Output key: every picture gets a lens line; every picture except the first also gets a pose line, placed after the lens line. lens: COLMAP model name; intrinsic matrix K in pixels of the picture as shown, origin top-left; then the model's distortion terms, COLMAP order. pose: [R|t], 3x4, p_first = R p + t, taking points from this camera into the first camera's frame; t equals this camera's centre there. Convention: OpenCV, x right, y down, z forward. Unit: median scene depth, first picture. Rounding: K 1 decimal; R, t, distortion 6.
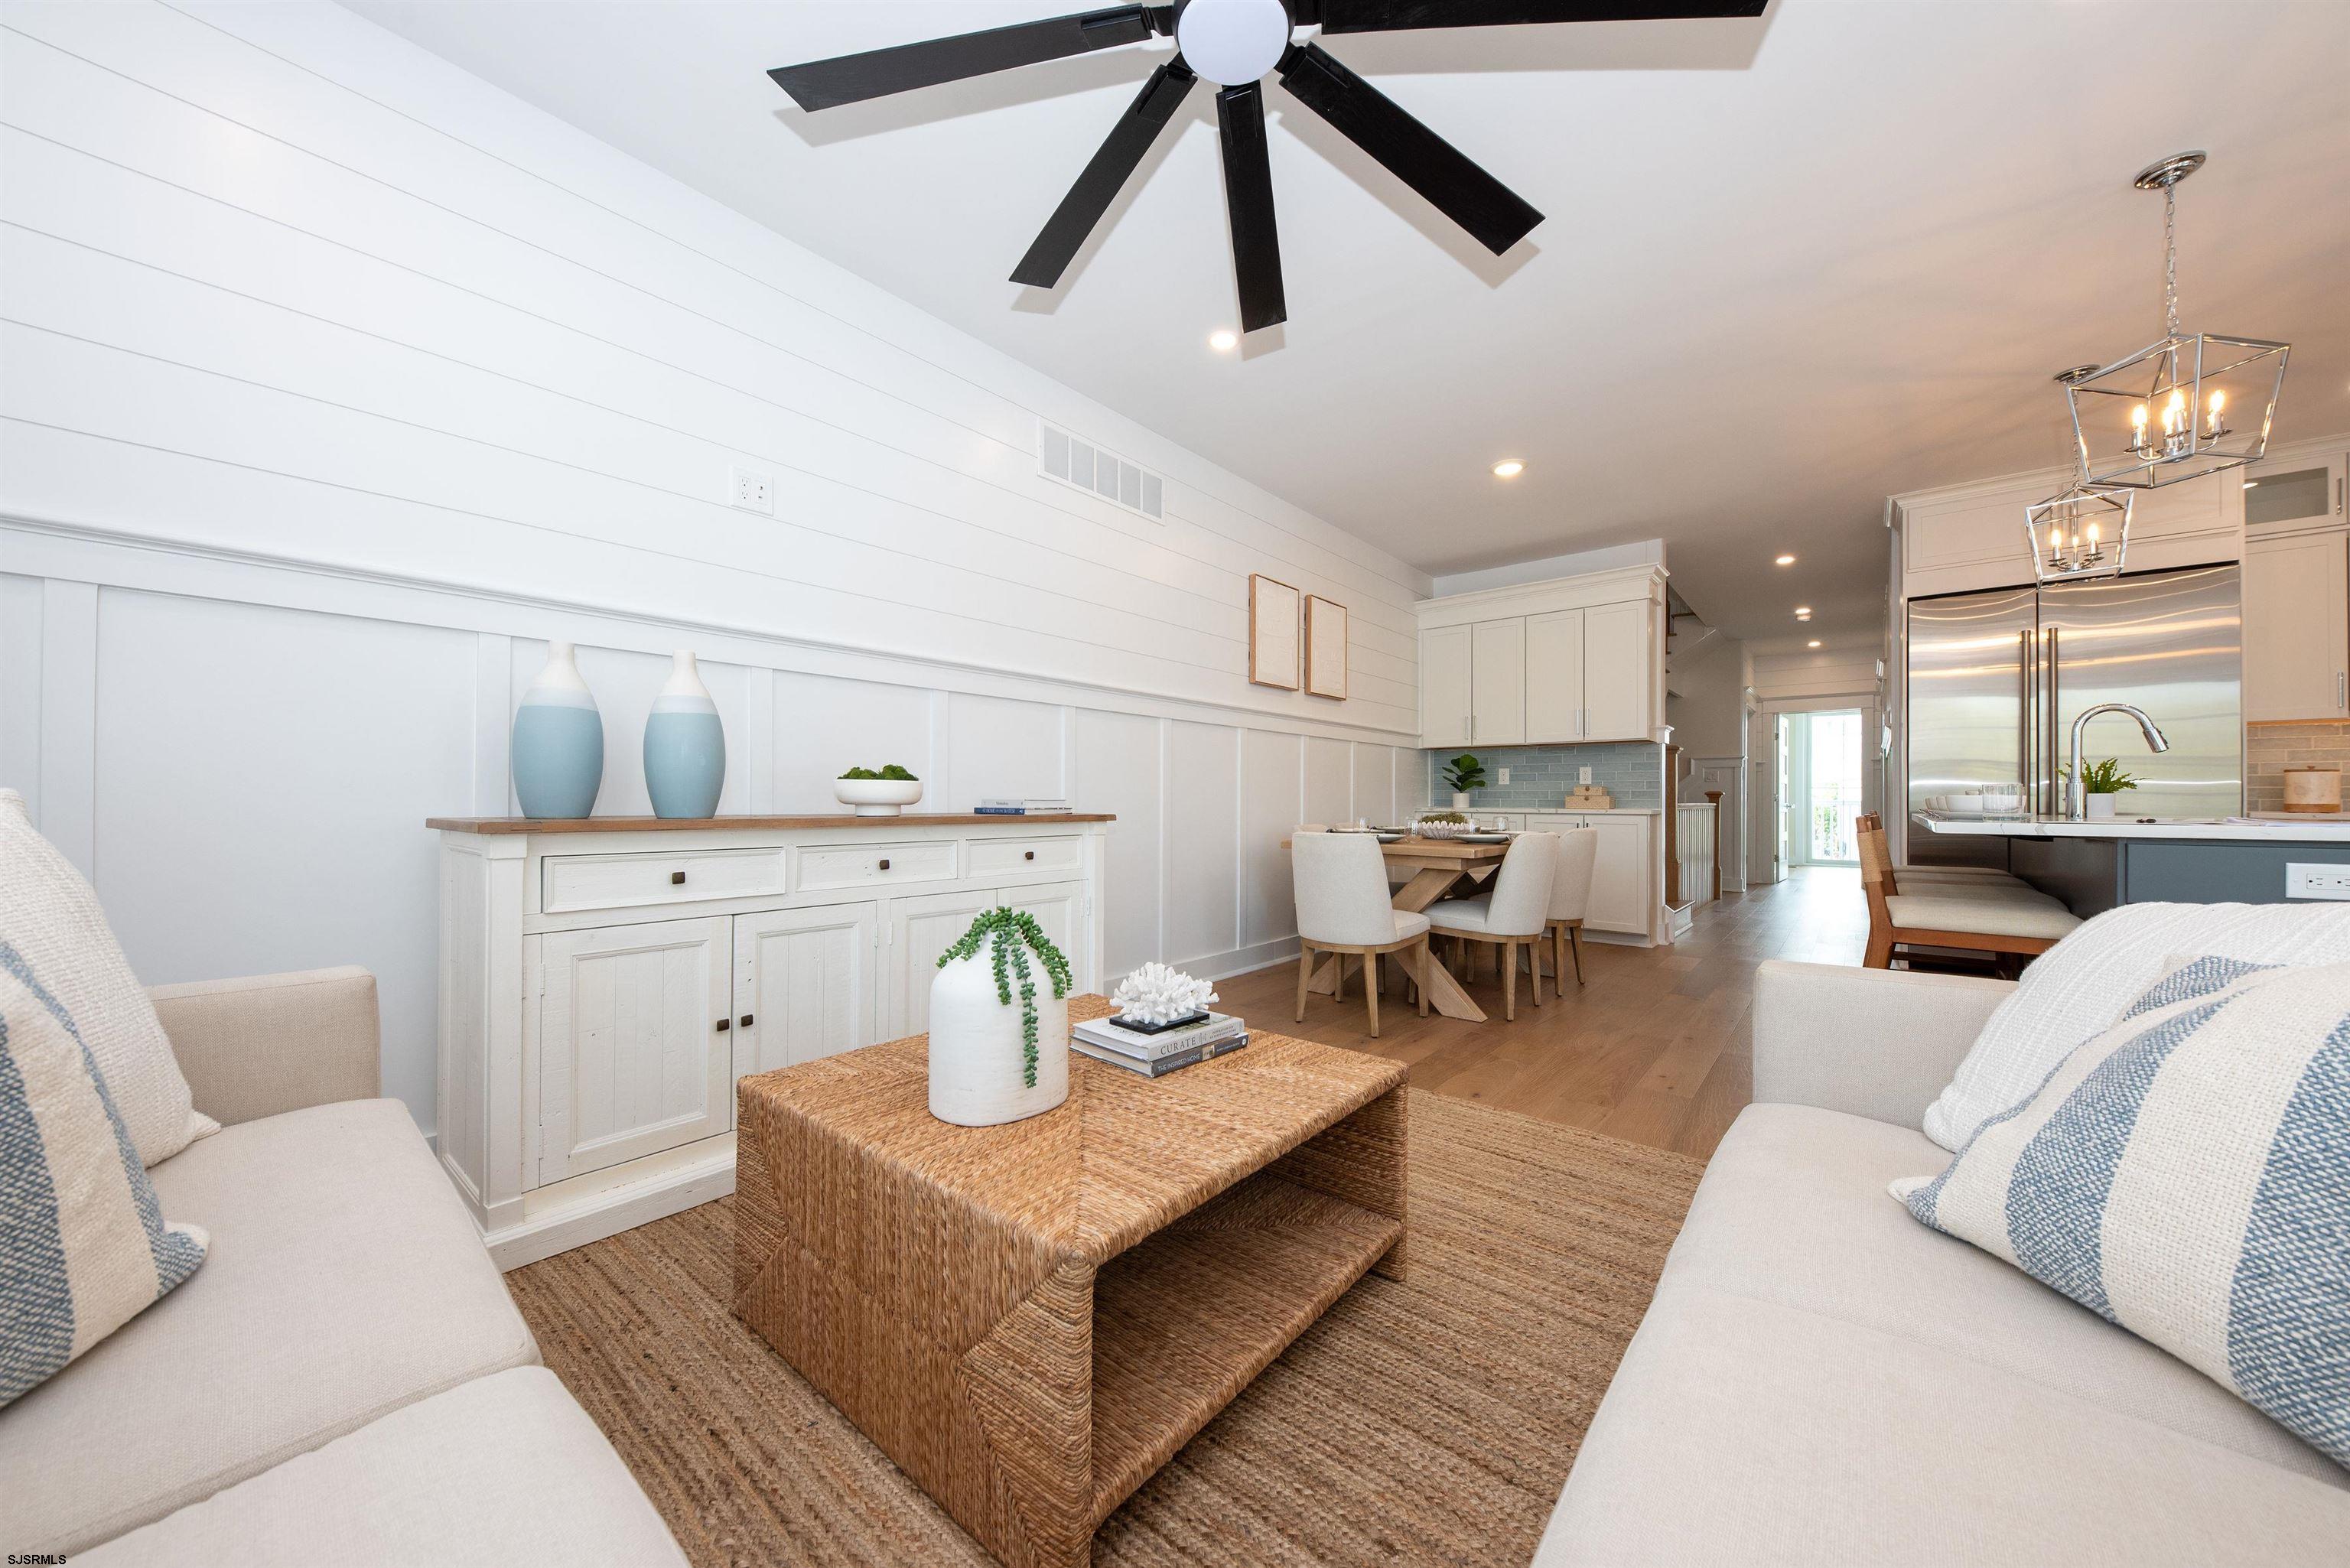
lens RADIAL K [[822.3, 0, 1169.8], [0, 822.3, 793.6], [0, 0, 1]] dist [-0.006407, -0.002029]
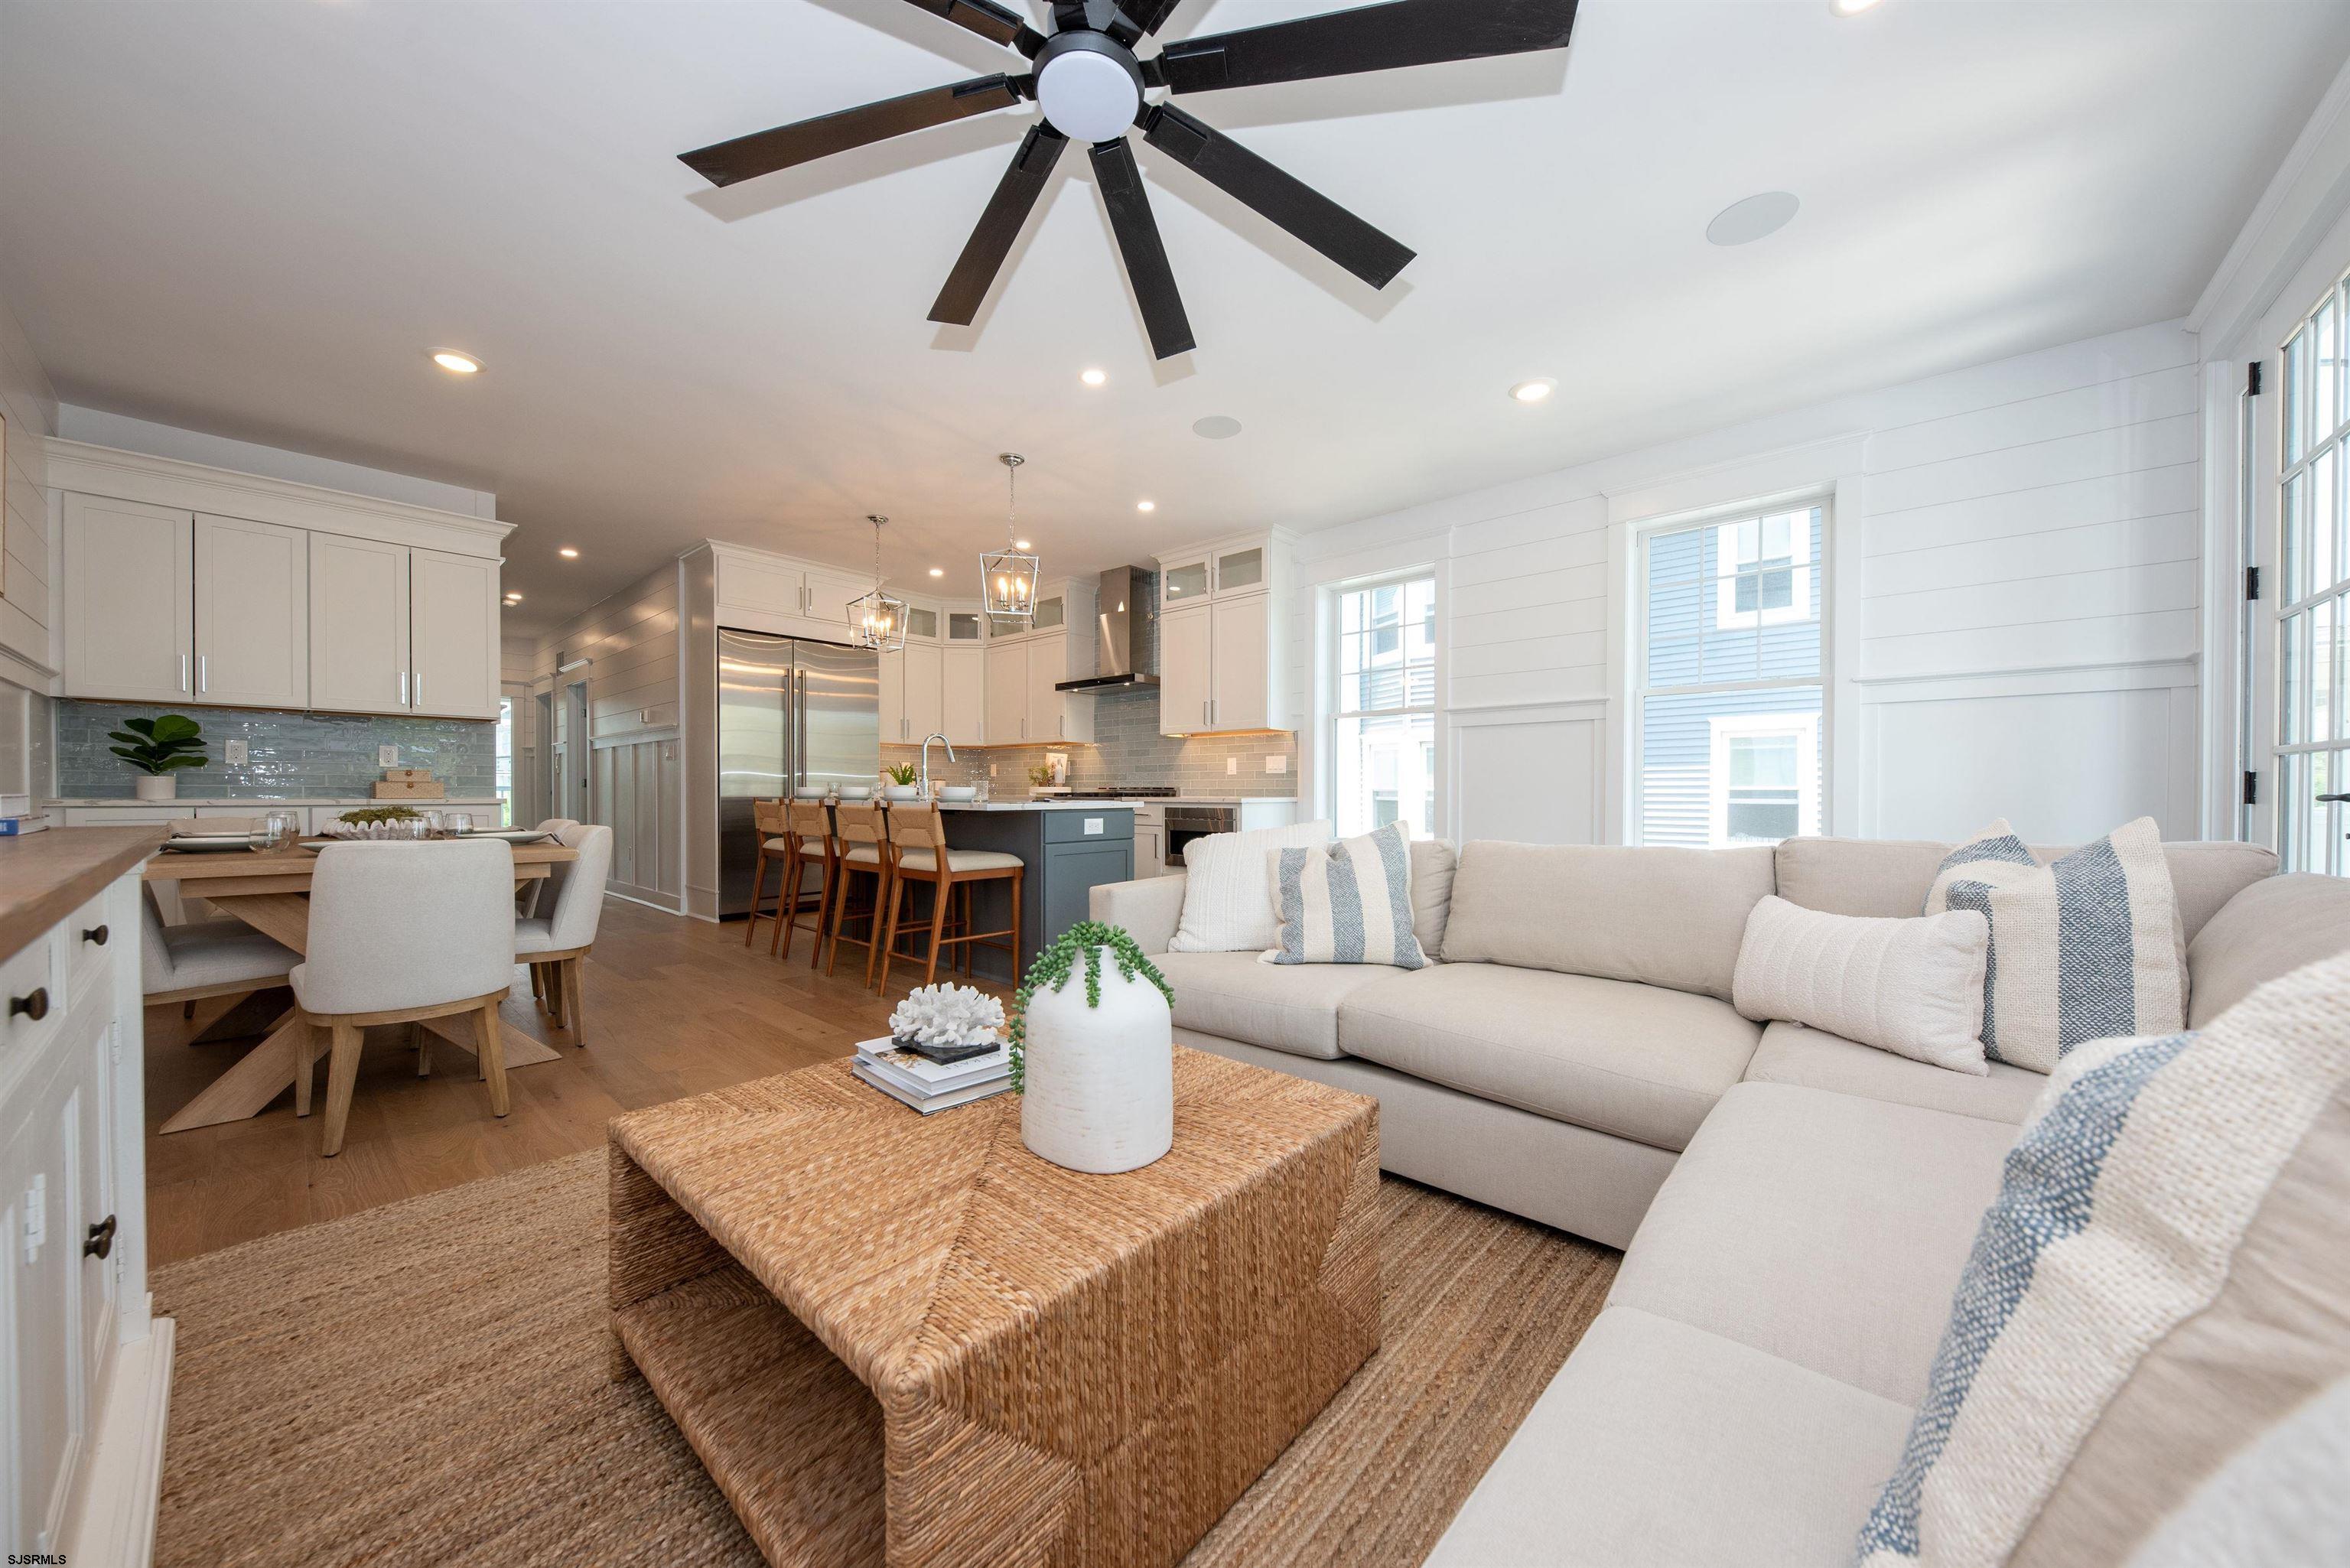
lens RADIAL K [[822.3, 0, 1184.5], [0, 822.3, 778.2], [0, 0, 1]] dist [-0.006407, -0.002029]
pose [[0.025589, 0.008283, 0.999638, -0.593173], [-0.011830, 0.999898, -0.007982, -0.006431], [-0.999603, -0.011622, 0.025684, 0.477112]]
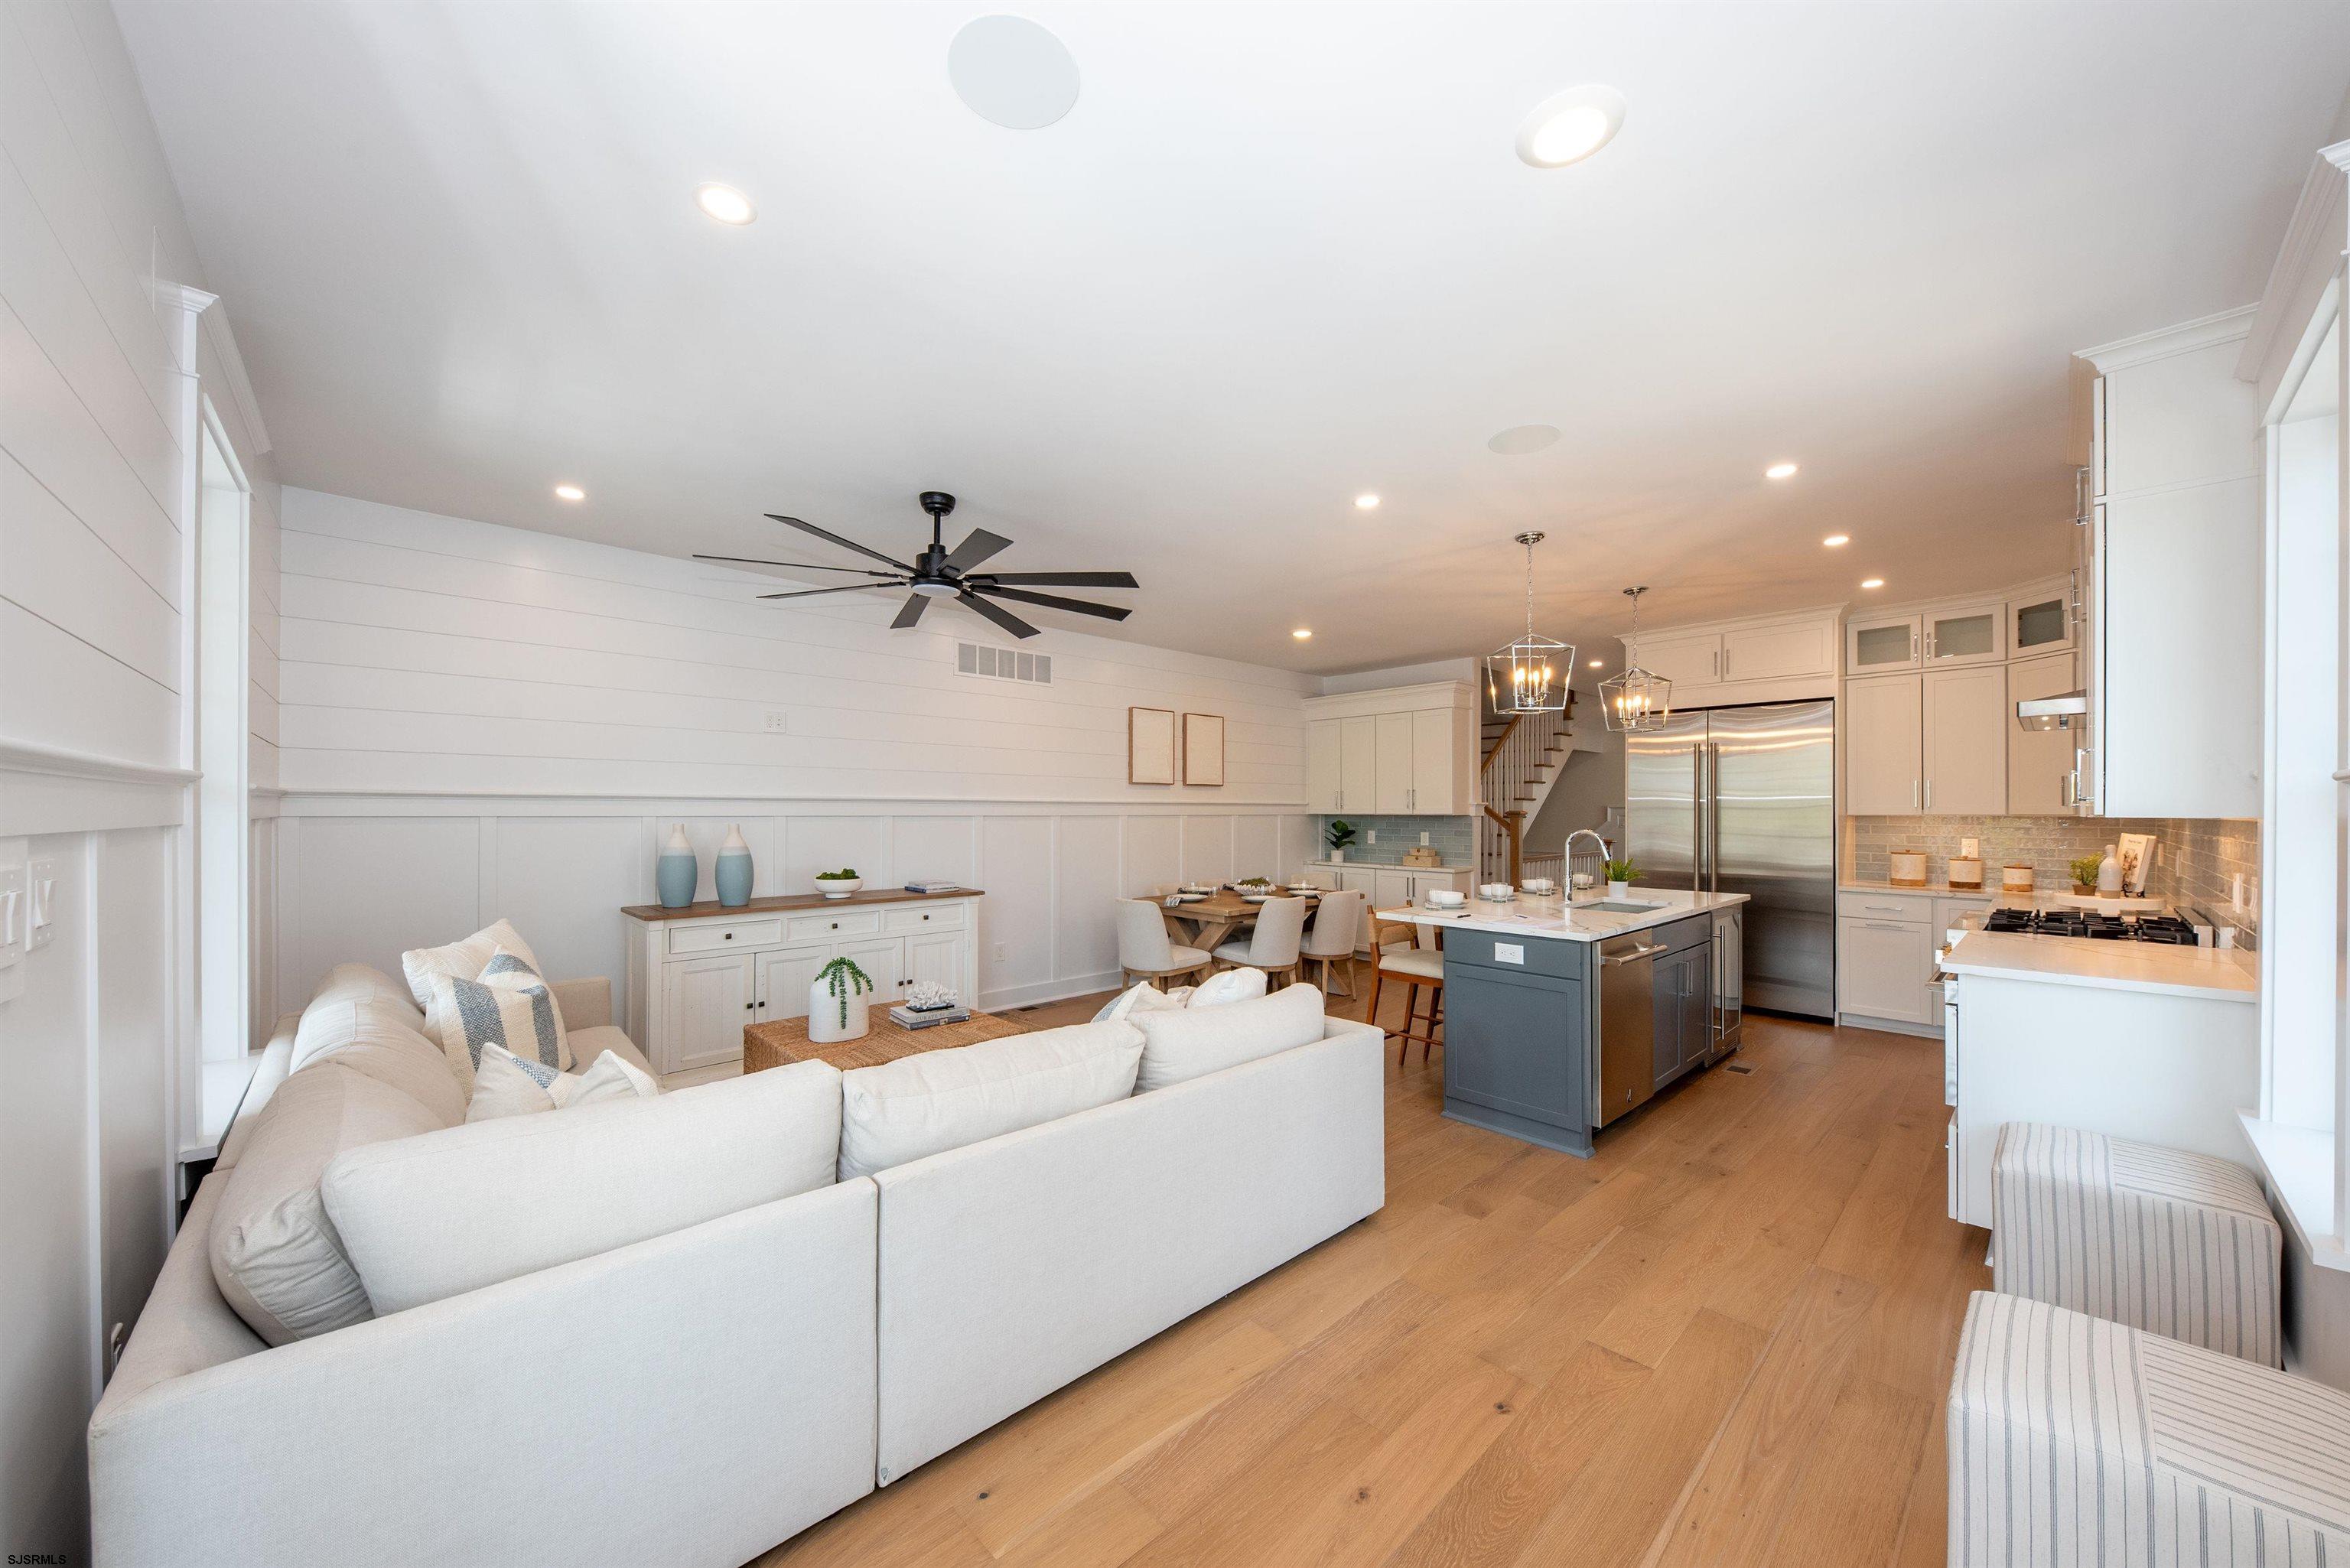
lens RADIAL K [[822.3, 0, 1154.4], [0, 822.3, 804.5], [0, 0, 1]] dist [-0.006407, -0.002029]
pose [[0.992034, -0.004468, -0.125893, 0.568944], [0.004334, 0.999990, -0.001342, -0.171772], [0.125897, 0.000785, 0.992043, -0.725604]]
